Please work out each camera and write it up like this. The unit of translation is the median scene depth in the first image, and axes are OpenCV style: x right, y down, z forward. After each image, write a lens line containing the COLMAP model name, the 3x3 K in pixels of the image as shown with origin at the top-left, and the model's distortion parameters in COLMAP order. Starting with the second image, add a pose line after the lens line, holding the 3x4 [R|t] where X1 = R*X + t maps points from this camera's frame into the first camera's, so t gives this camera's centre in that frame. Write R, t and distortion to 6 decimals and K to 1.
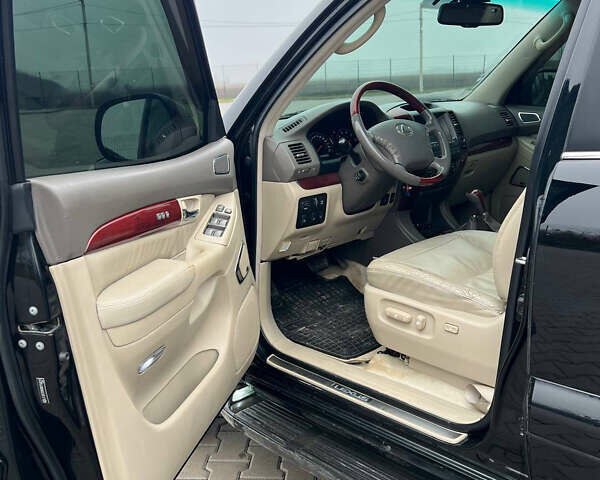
lens RADIAL K [[607.7, 0, 300.0], [0, 607.7, 240.0], [0, 0, 1]] dist [0.053527, -0.029971]
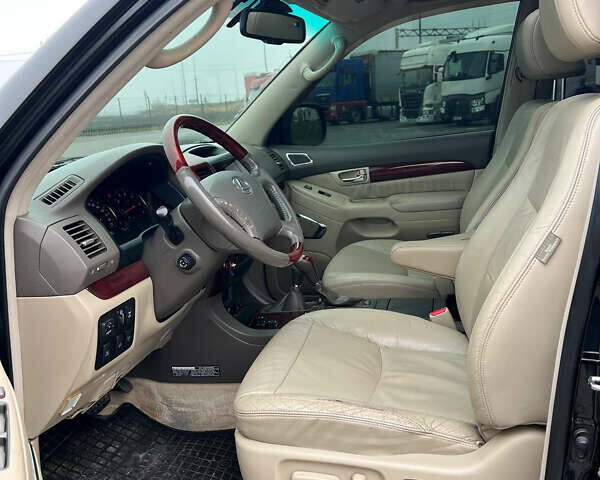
lens RADIAL K [[607.7, 0, 300.0], [0, 607.7, 240.0], [0, 0, 1]] dist [0.053527, -0.029971]
pose [[0.841333, -0.125021, 0.525859, -0.130461], [0.160815, 0.986723, -0.022702, -0.094651], [-0.516039, 0.103666, 0.850269, 0.403073]]
